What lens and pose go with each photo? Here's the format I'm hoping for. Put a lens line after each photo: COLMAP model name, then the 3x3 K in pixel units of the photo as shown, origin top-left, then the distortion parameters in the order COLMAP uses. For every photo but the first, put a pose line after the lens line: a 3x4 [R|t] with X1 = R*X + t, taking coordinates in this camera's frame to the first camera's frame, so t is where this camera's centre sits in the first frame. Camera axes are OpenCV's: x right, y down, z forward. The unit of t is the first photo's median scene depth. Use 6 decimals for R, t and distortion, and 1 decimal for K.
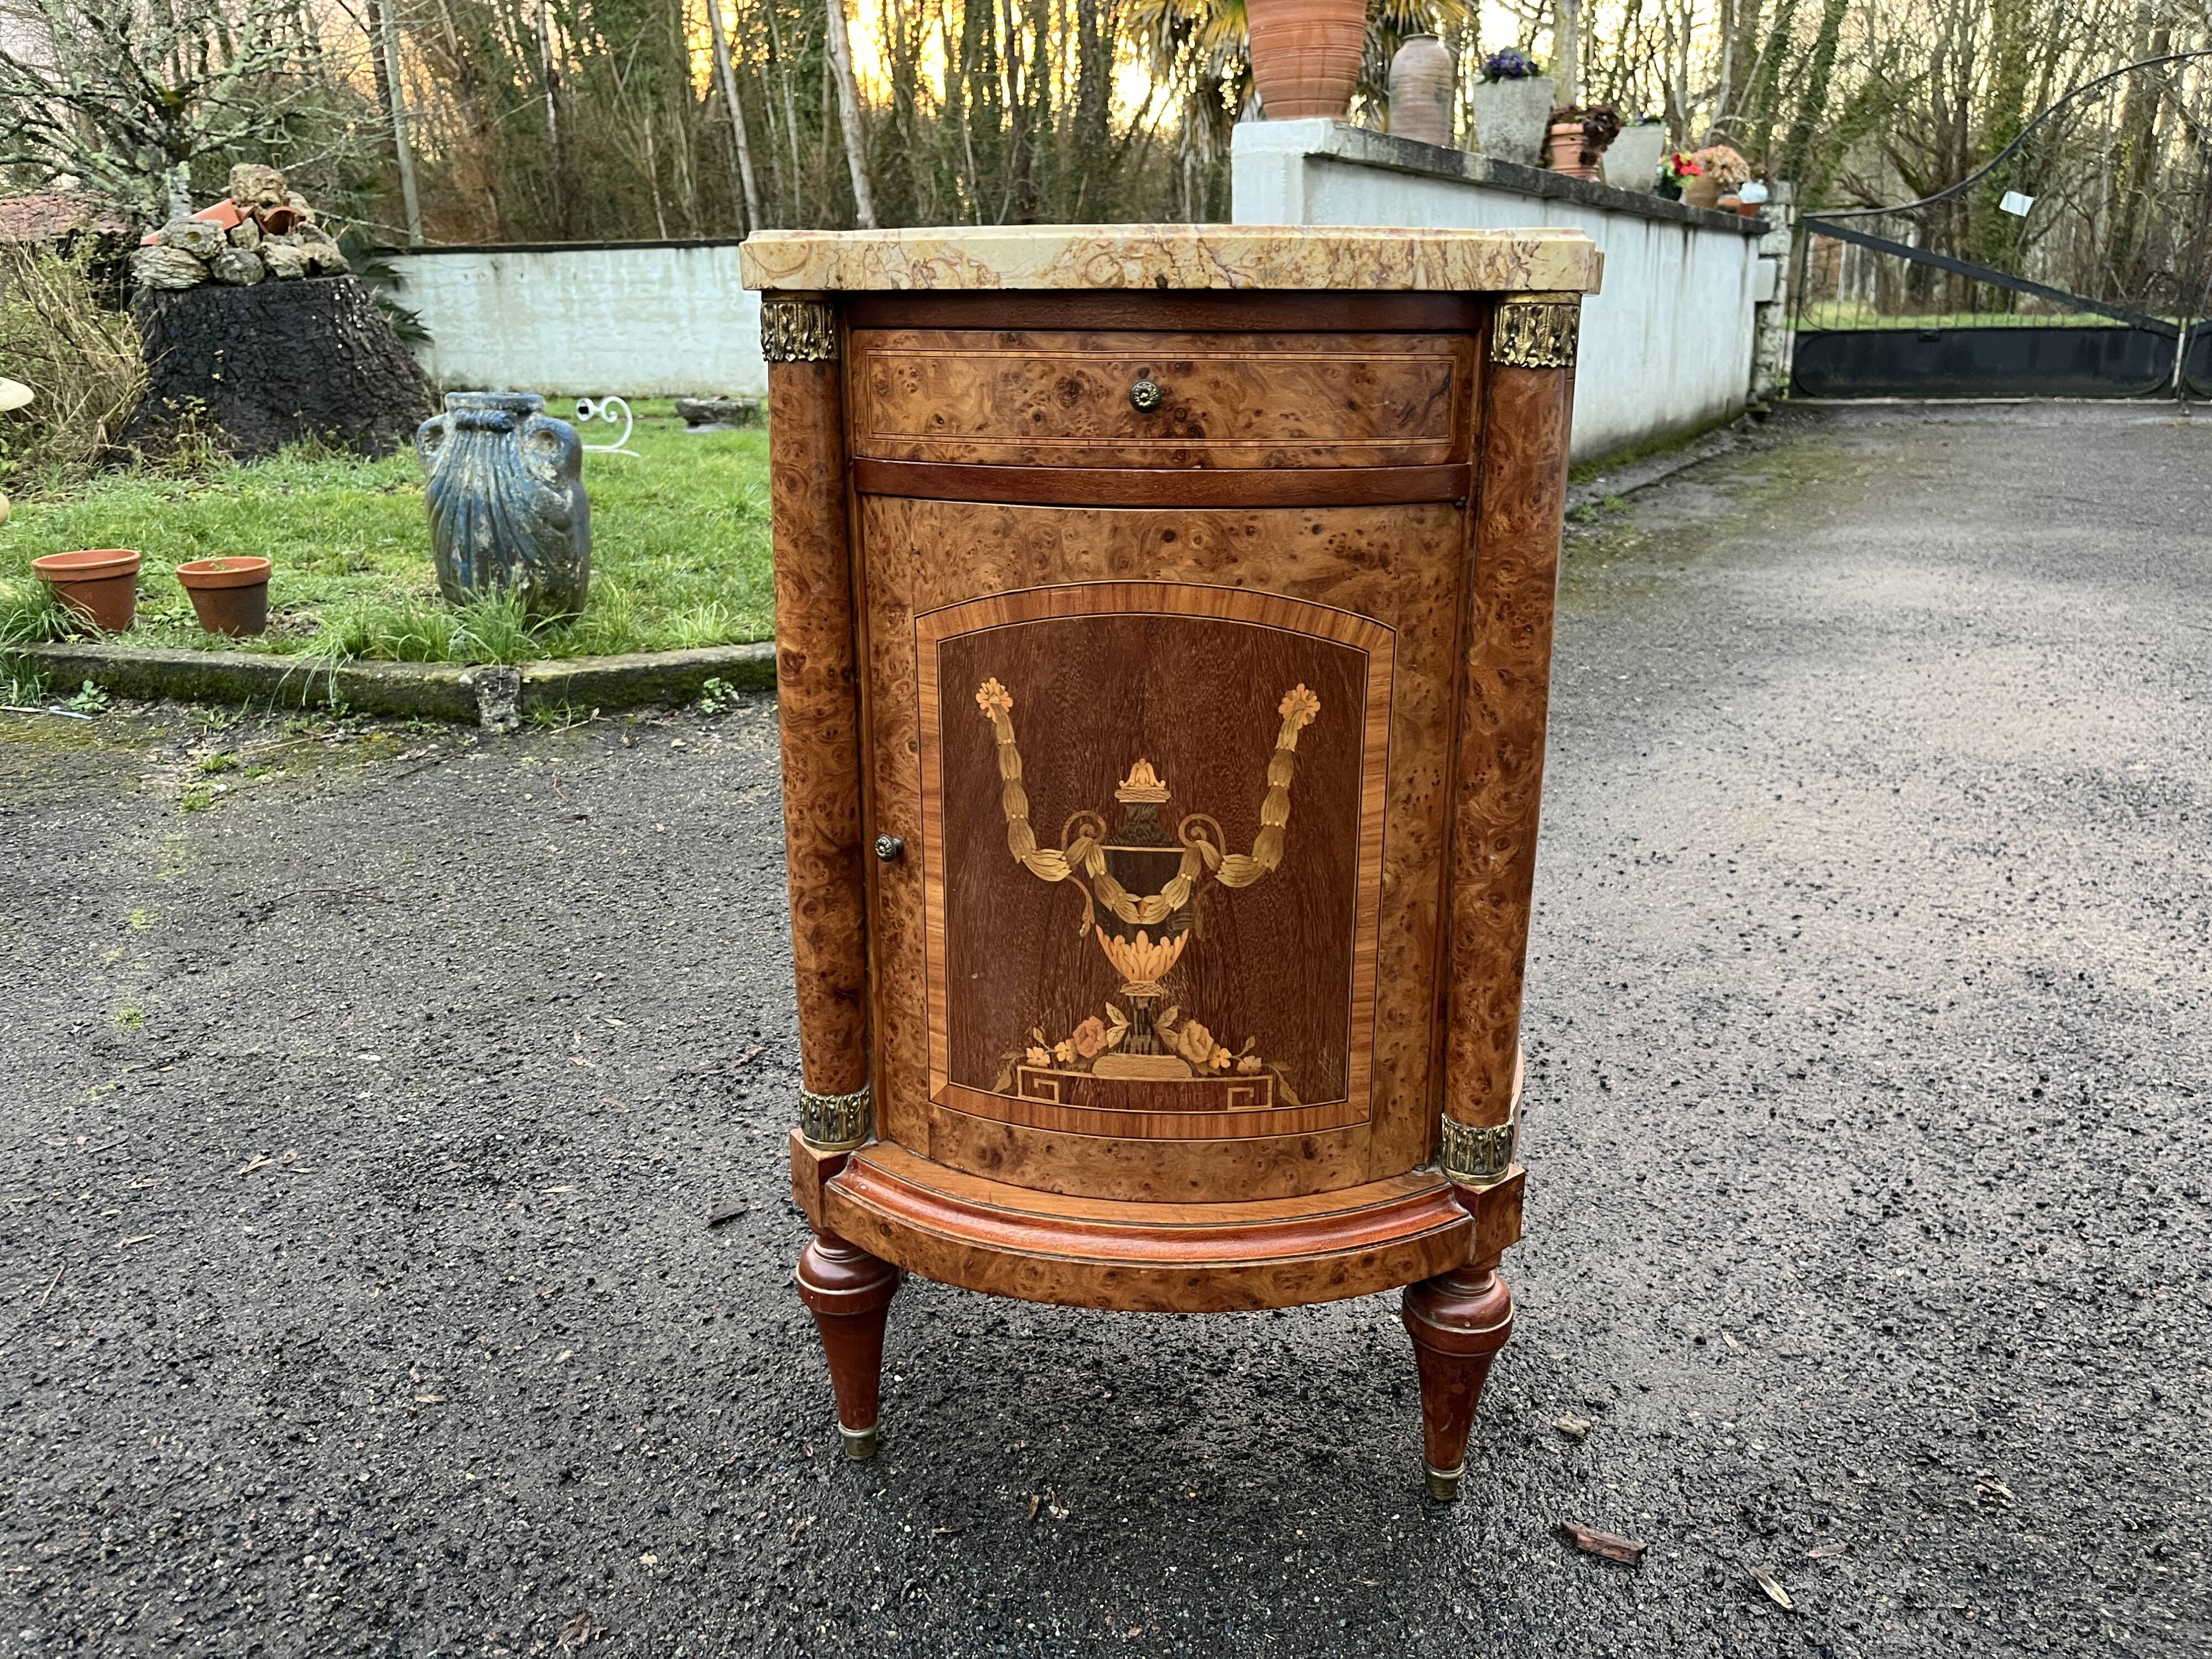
lens RADIAL K [[1711.4, 0, 1120.0], [0, 1711.4, 837.0], [0, 0, 1]] dist [0.059573, -0.089877]
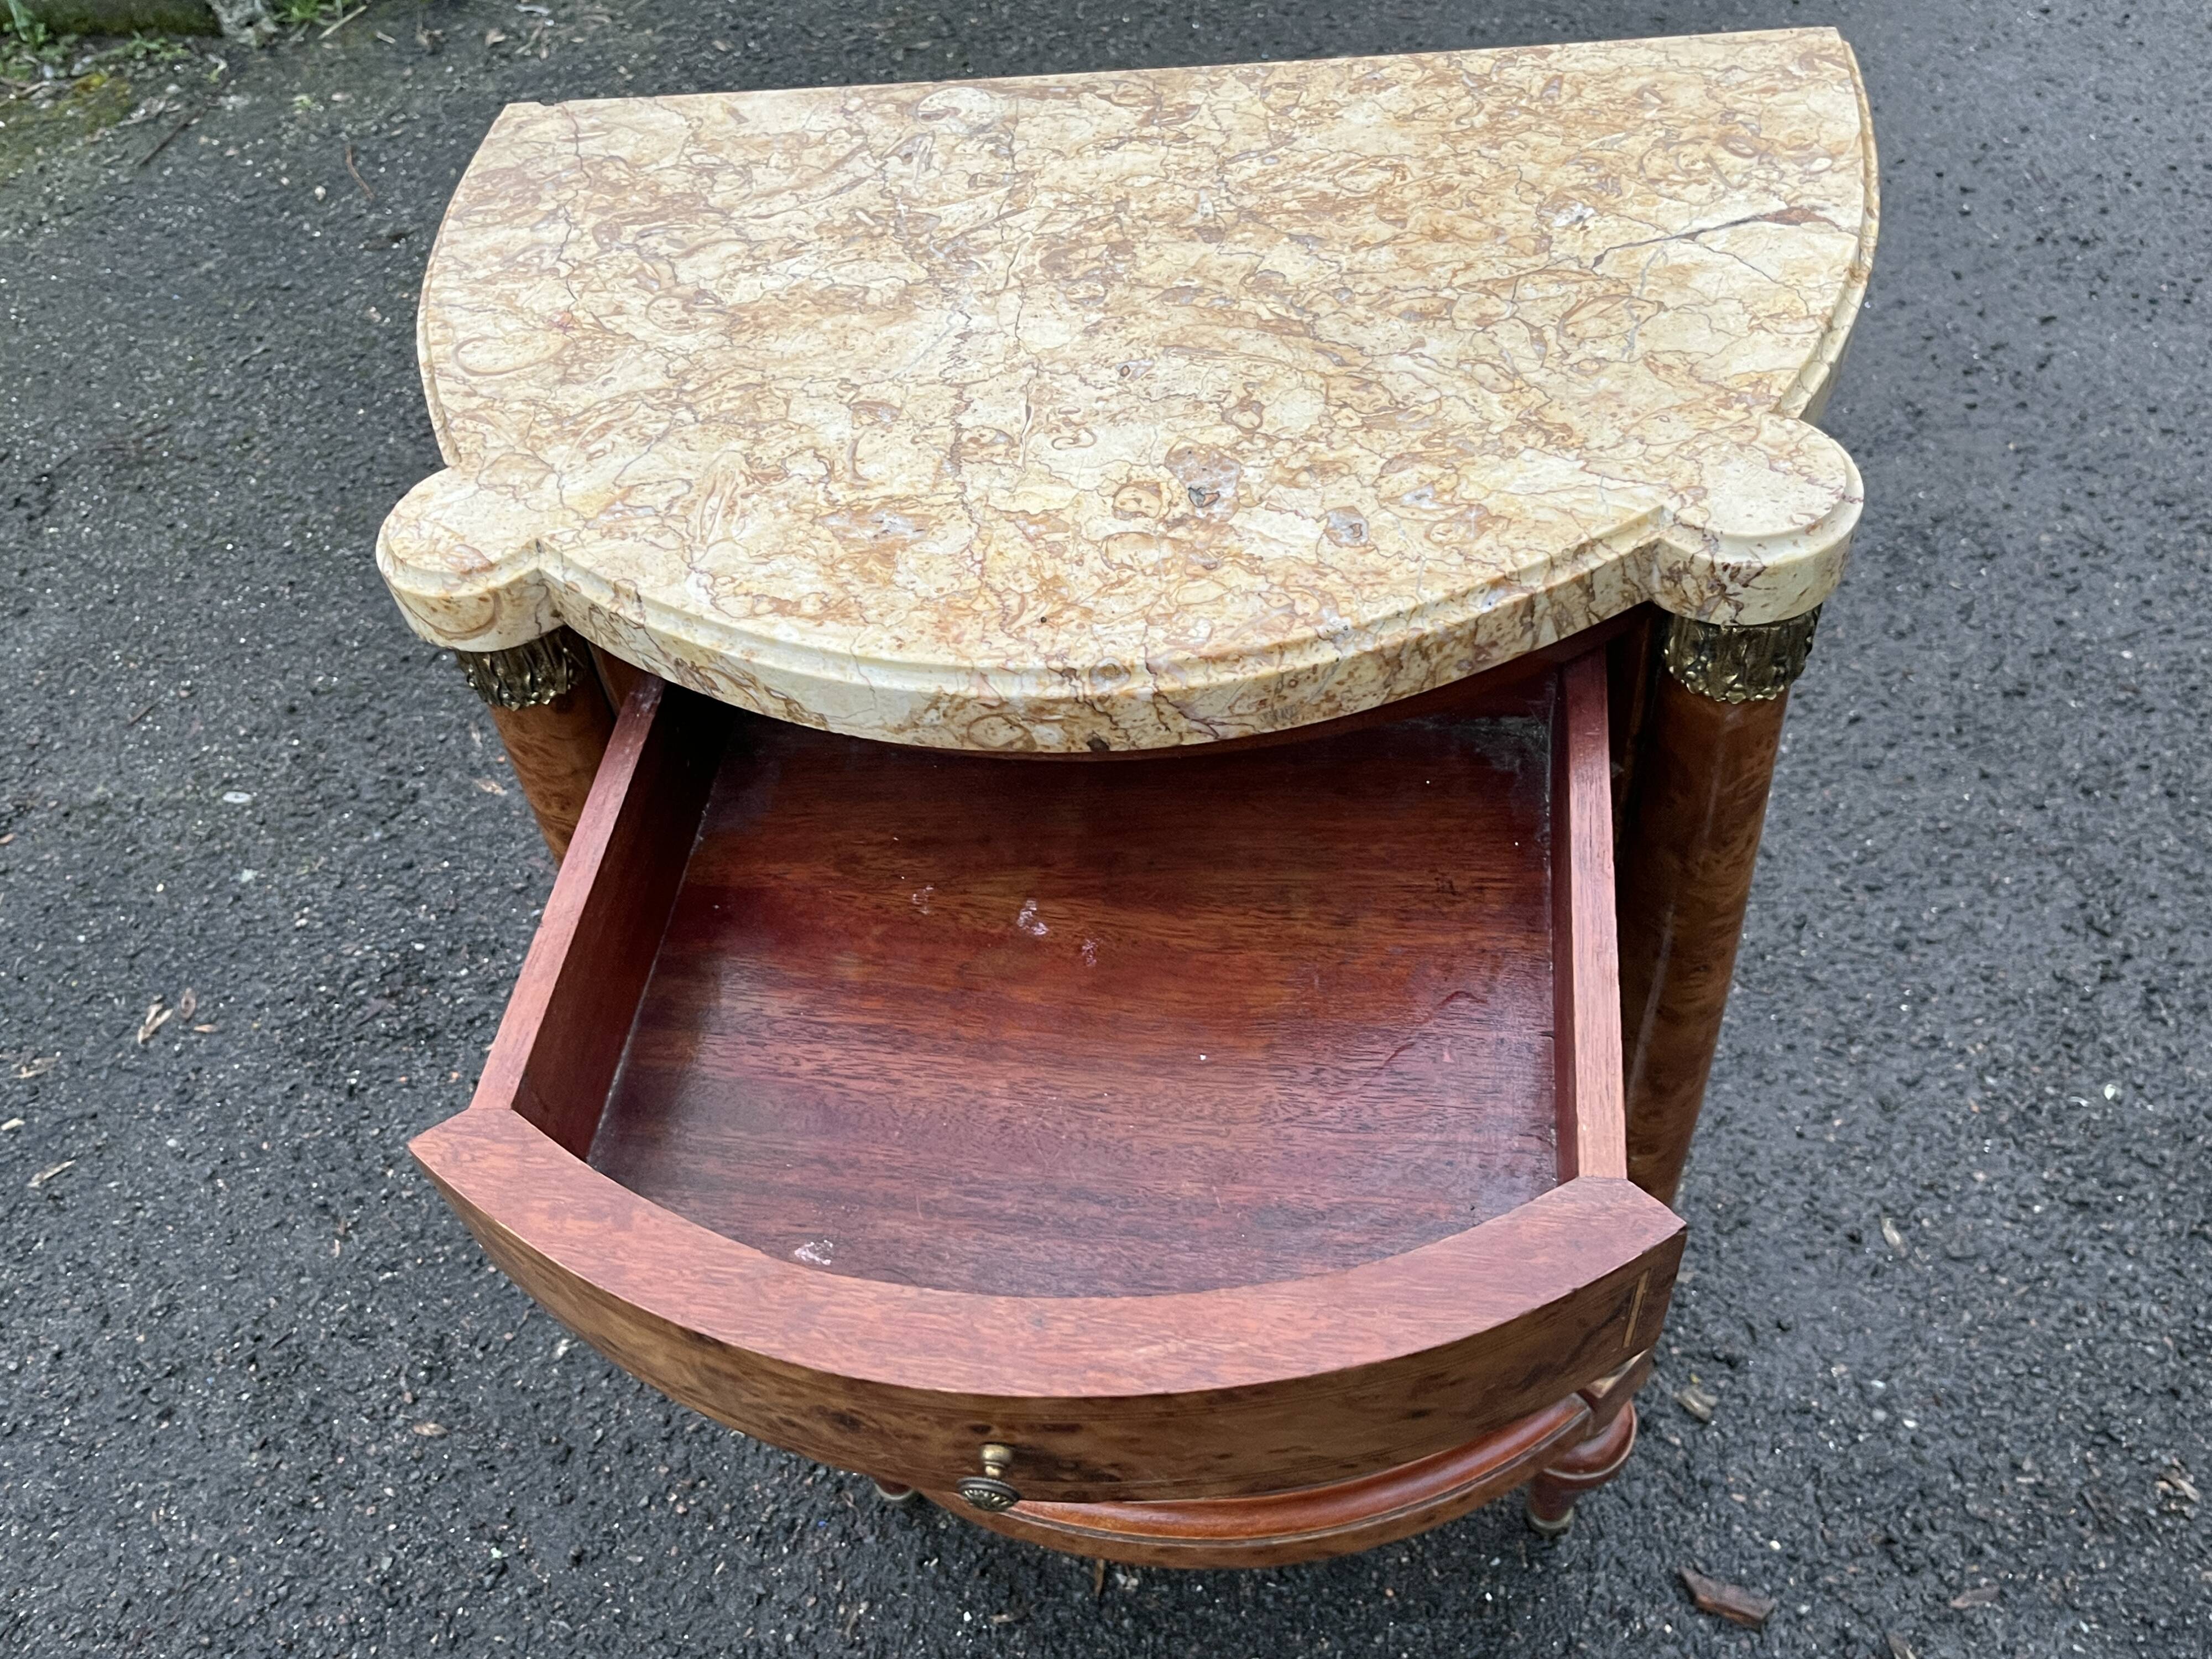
lens RADIAL K [[1954.4, 0, 1081.8], [0, 1954.4, 864.2], [0, 0, 1]] dist [0.048449, -0.064075]
pose [[0.993826, -0.085792, -0.070350, 0.039855], [0.110158, 0.838537, 0.533593, -0.415734], [0.013214, -0.538048, 0.842810, 0.268912]]
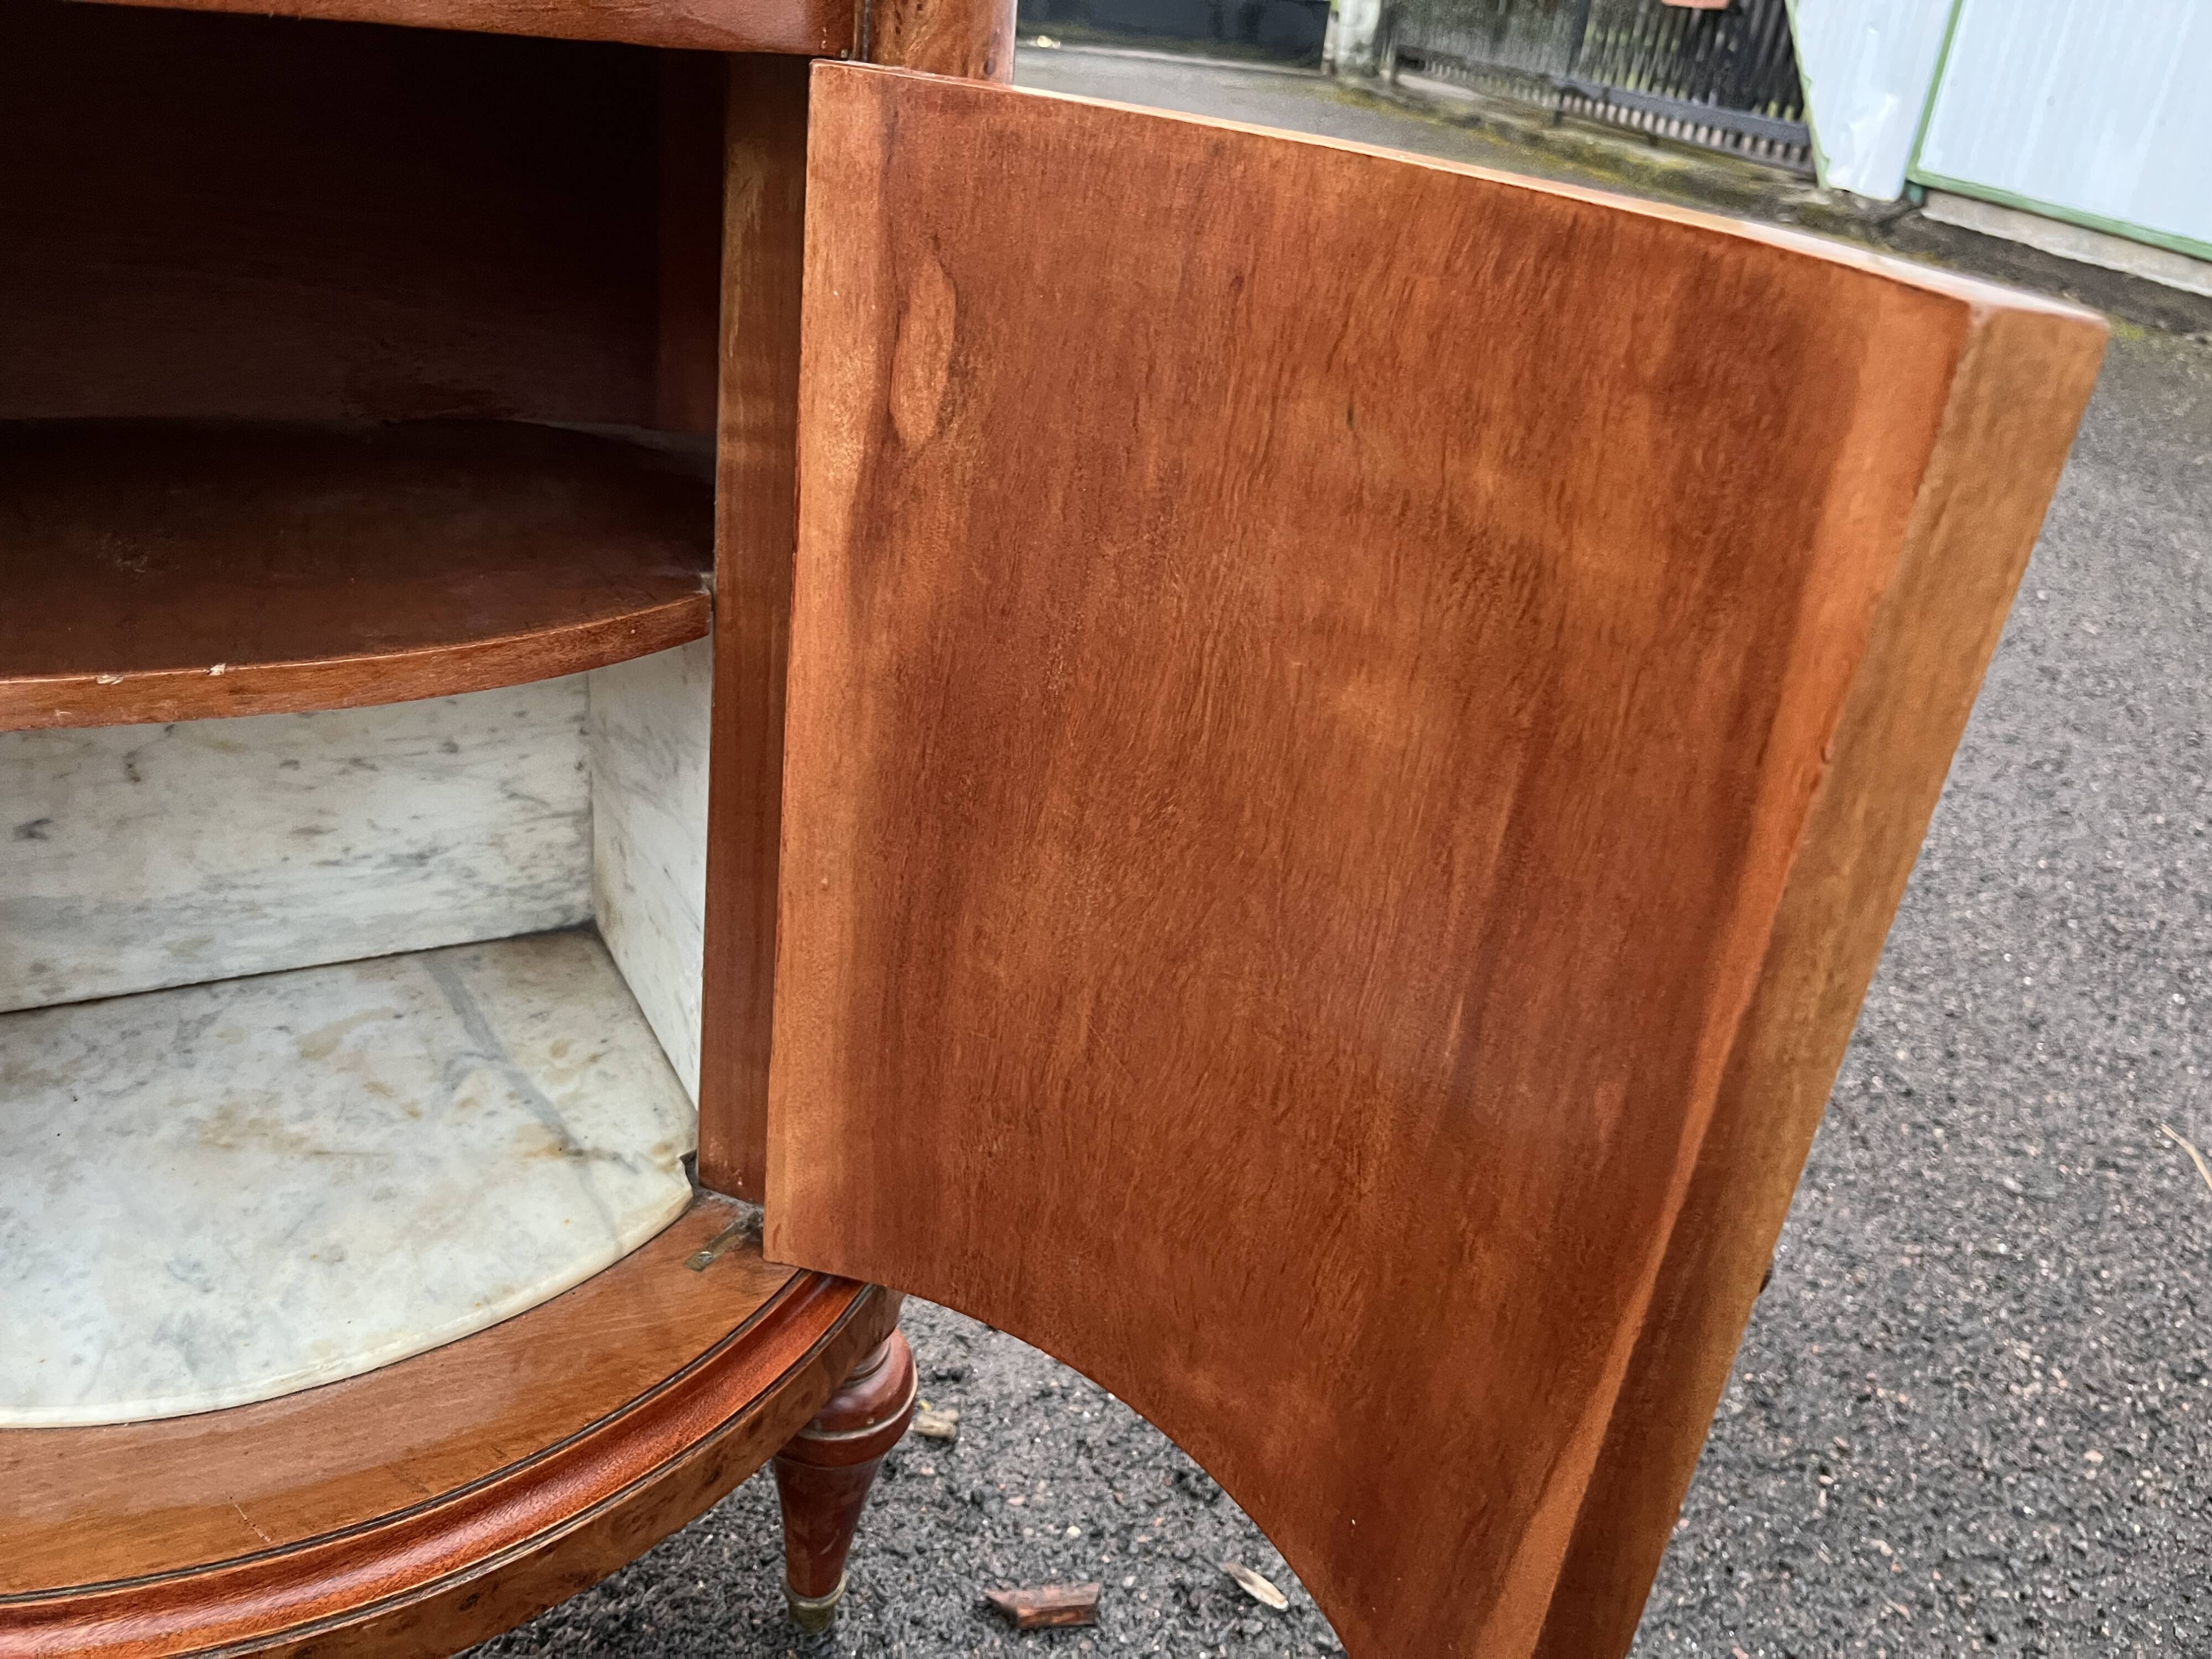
lens RADIAL K [[1711.4, 0, 1095.6], [0, 1711.4, 825.4], [0, 0, 1]] dist [0.059573, -0.089877]
pose [[0.814752, -0.167190, 0.555181, -0.040490], [0.056684, 0.975905, 0.210703, -0.056512], [-0.577032, -0.140200, 0.804598, 0.368992]]
